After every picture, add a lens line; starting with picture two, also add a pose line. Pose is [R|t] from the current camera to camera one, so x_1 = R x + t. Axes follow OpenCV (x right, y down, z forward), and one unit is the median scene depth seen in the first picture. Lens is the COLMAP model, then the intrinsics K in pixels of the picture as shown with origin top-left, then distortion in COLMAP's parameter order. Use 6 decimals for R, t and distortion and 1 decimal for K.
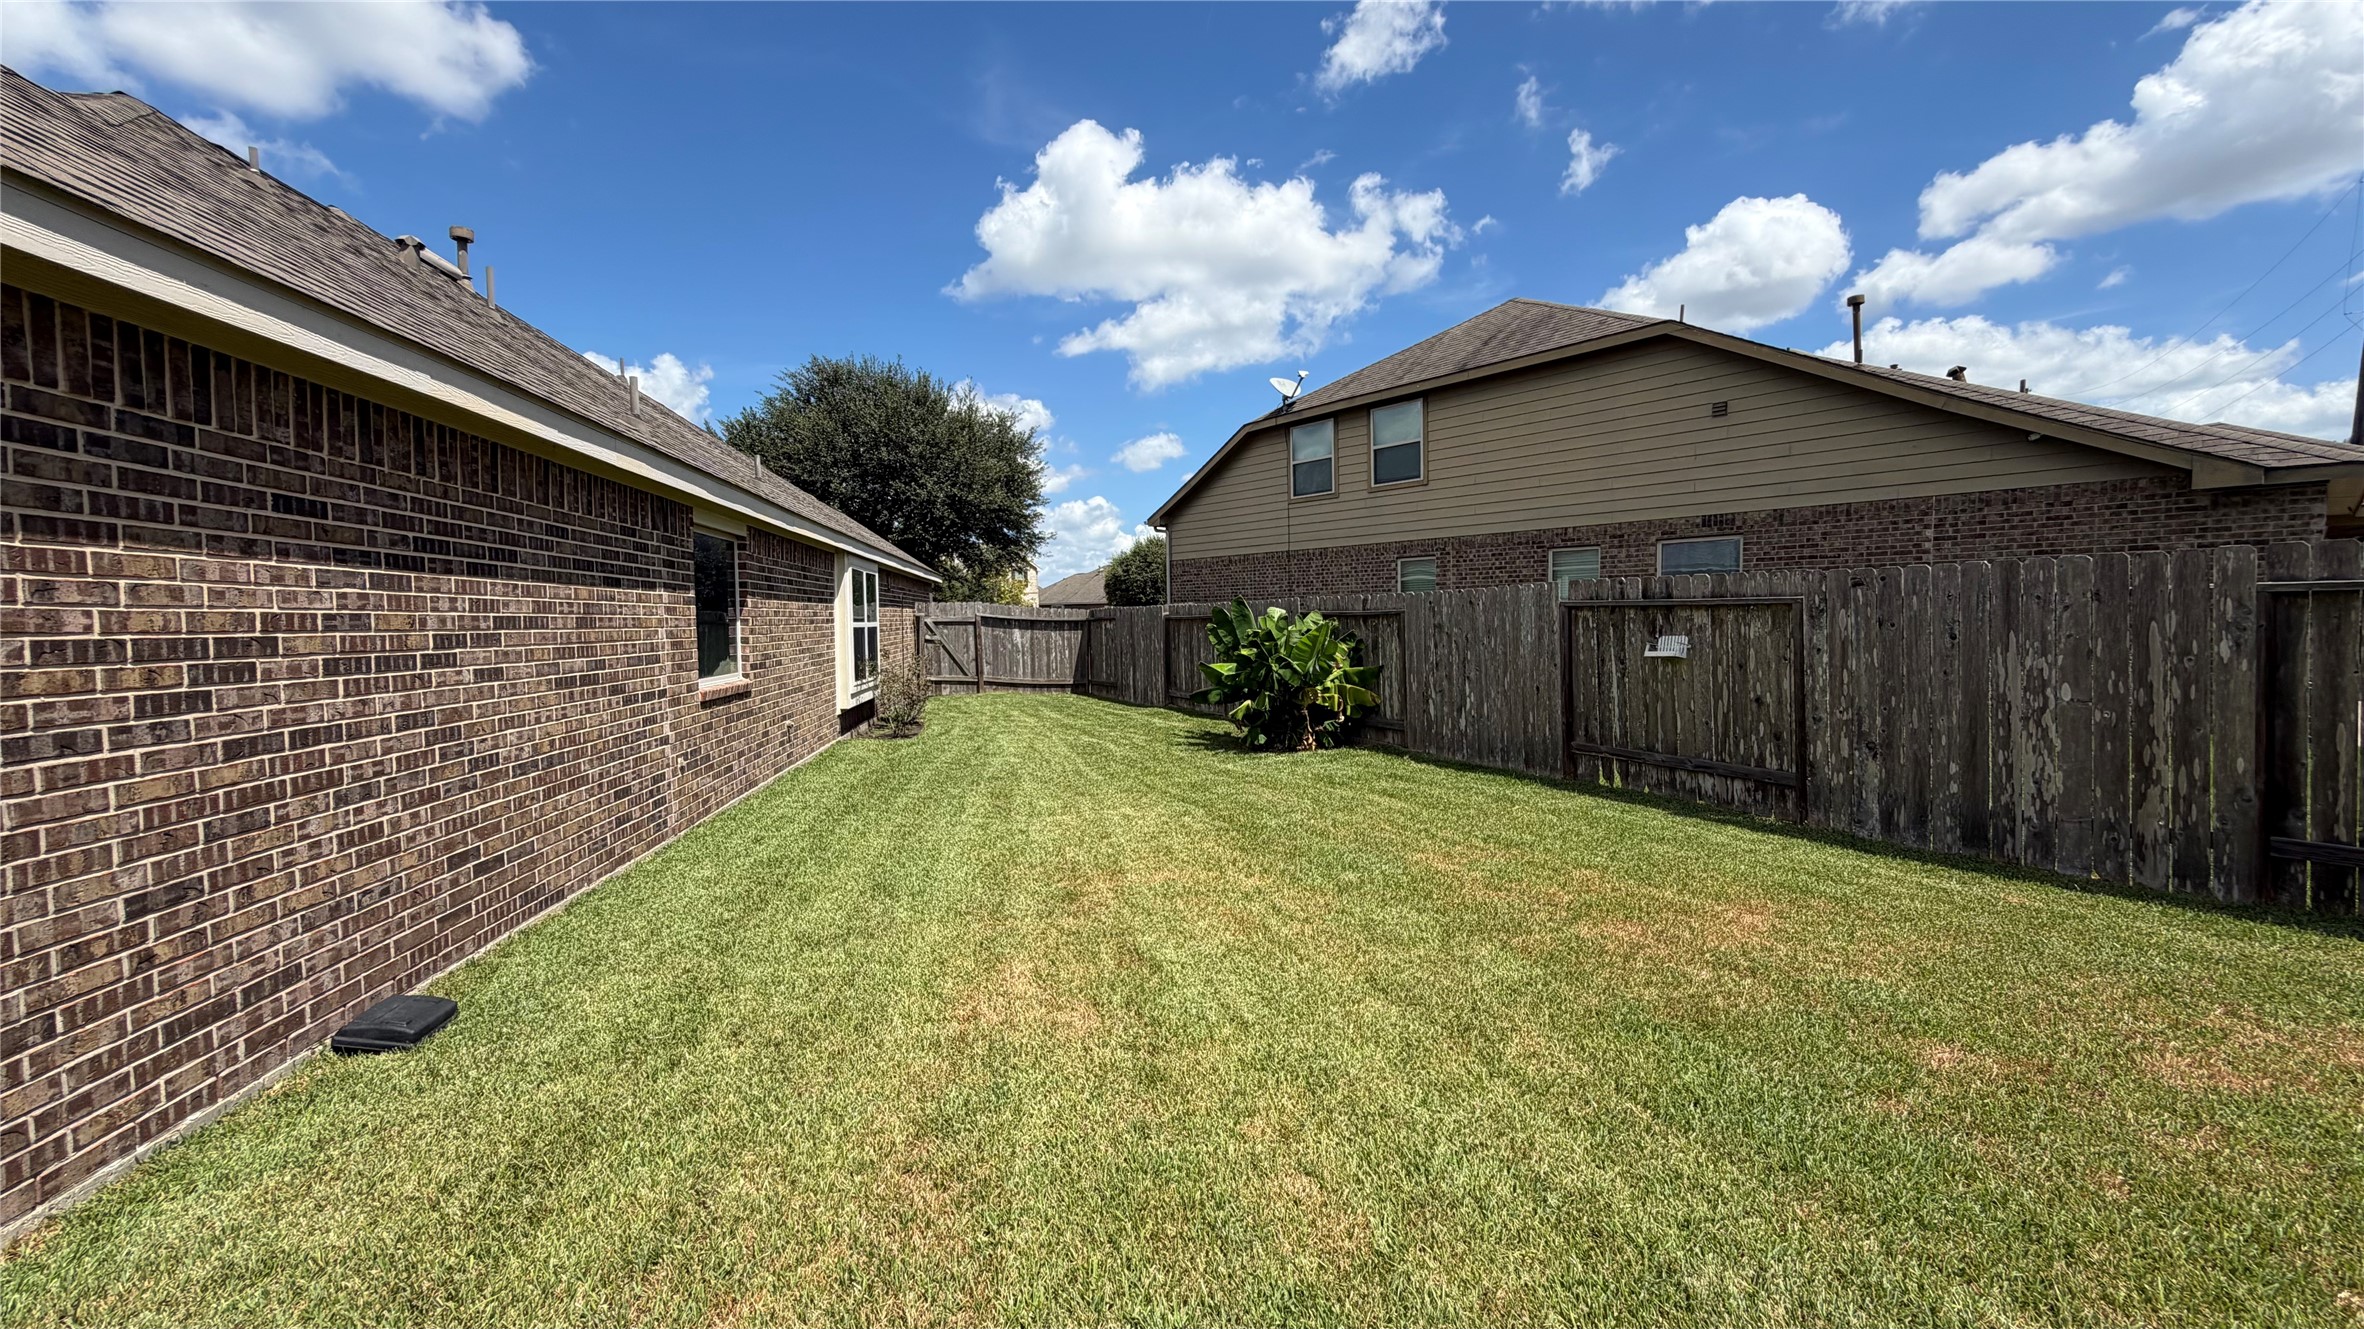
lens RADIAL K [[939.3, 0, 1183.8], [0, 939.3, 671.7], [0, 0, 1]] dist [0.001511, -0.000106]
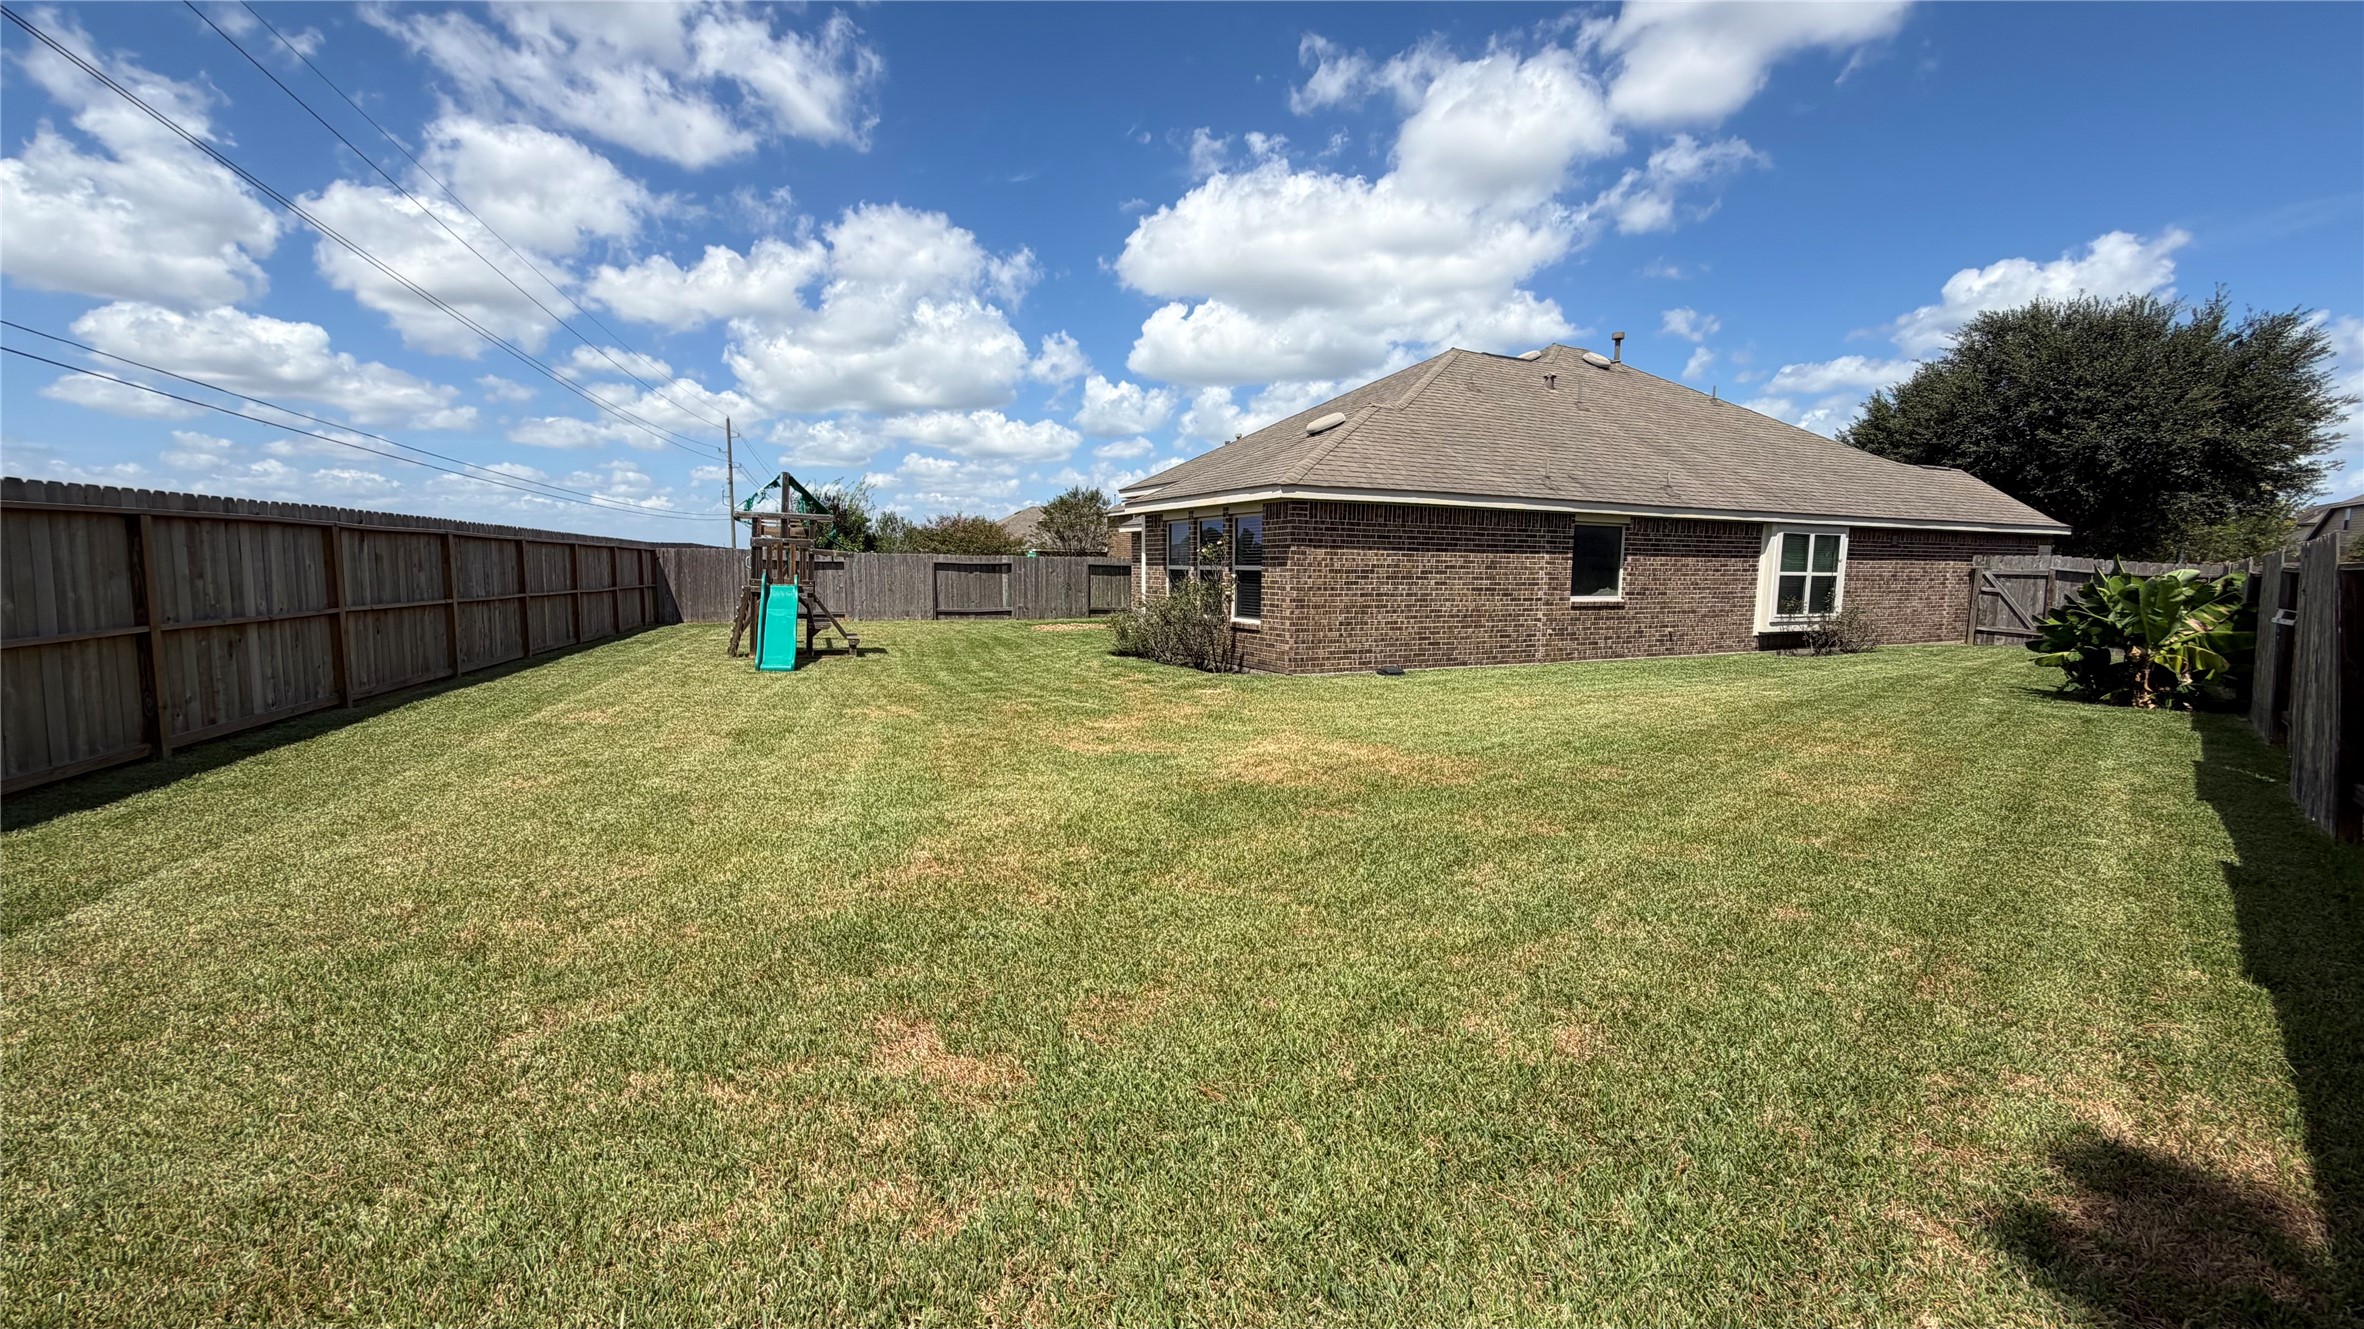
lens RADIAL K [[939.3, 0, 1183.8], [0, 939.3, 671.7], [0, 0, 1]] dist [0.001511, -0.000106]
pose [[0.310618, 0.136318, -0.940709, 0.843943], [-0.074294, 0.990117, 0.118947, -0.006129], [0.947627, 0.032942, 0.317676, -0.340633]]
